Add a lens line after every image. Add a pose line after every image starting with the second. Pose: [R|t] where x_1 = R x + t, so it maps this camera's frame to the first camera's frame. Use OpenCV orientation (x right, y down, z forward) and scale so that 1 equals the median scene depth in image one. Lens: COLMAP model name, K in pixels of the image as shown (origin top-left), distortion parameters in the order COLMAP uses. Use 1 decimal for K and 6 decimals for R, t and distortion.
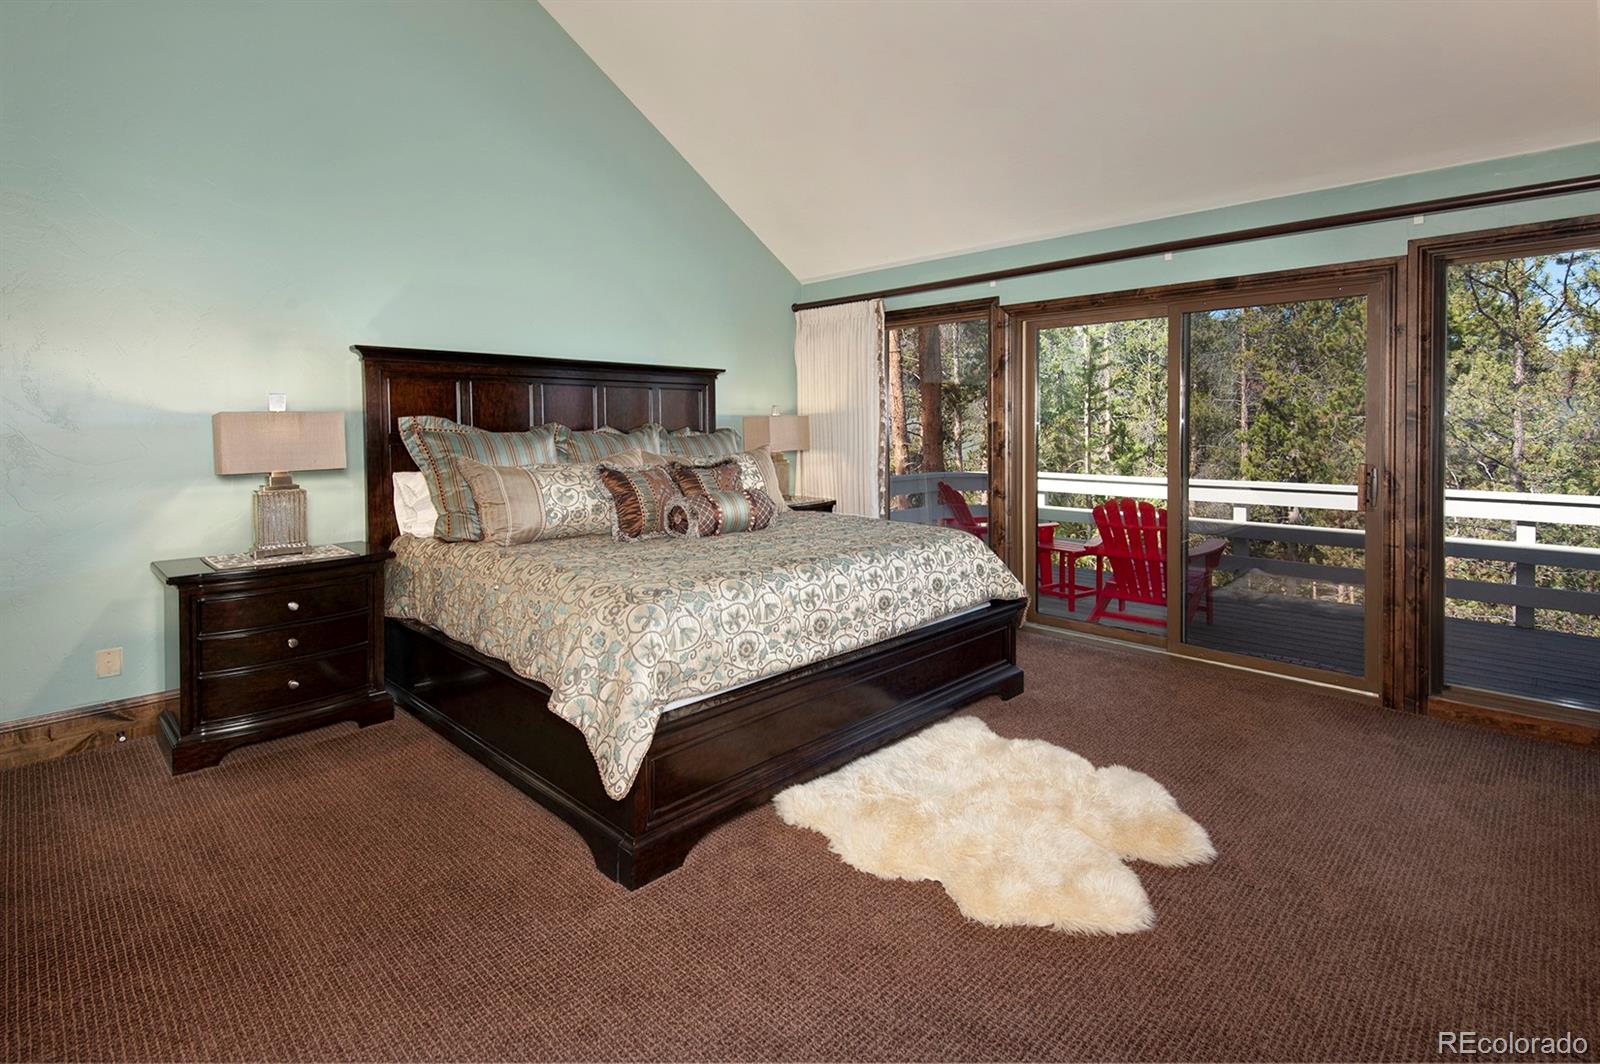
lens RADIAL K [[739.3, 0, 800.0], [0, 739.3, 532.0], [0, 0, 1]] dist [-0.000095, -0.000185]
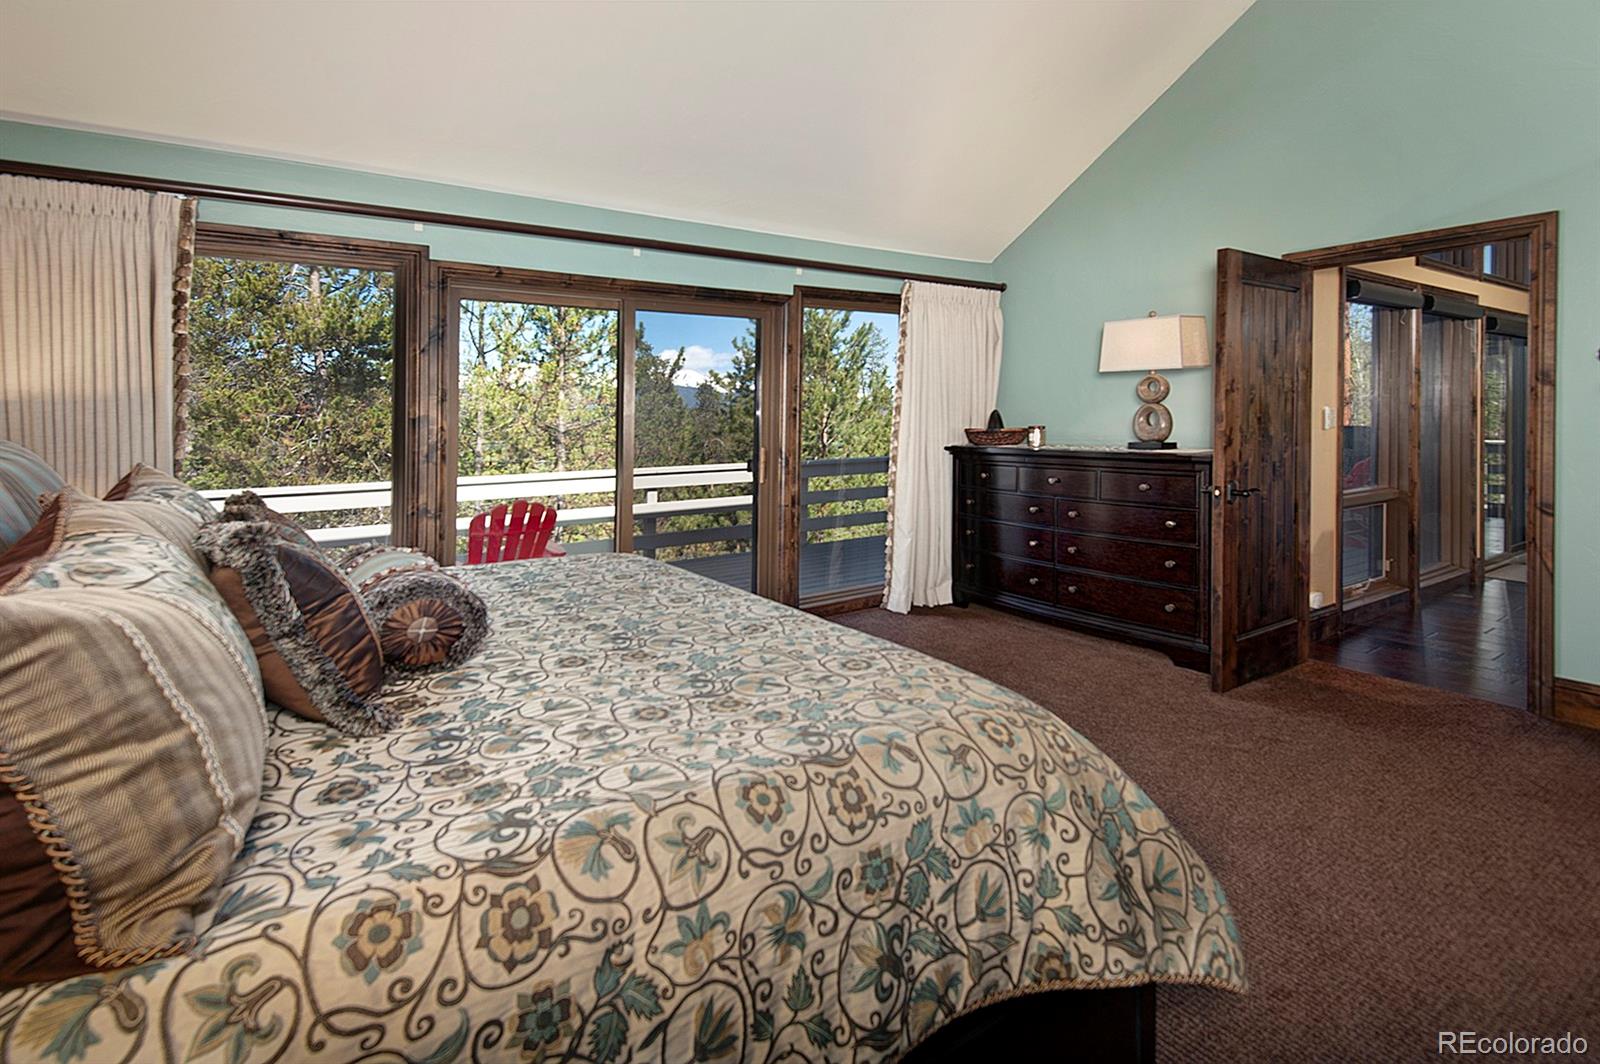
lens RADIAL K [[739.3, 0, 800.0], [0, 739.3, 532.0], [0, 0, 1]] dist [-0.000095, -0.000185]
pose [[0.110559, -0.163511, 0.980327, -0.526935], [0.172733, 0.974524, 0.143063, -0.105833], [-0.978744, 0.153518, 0.135986, 0.704141]]
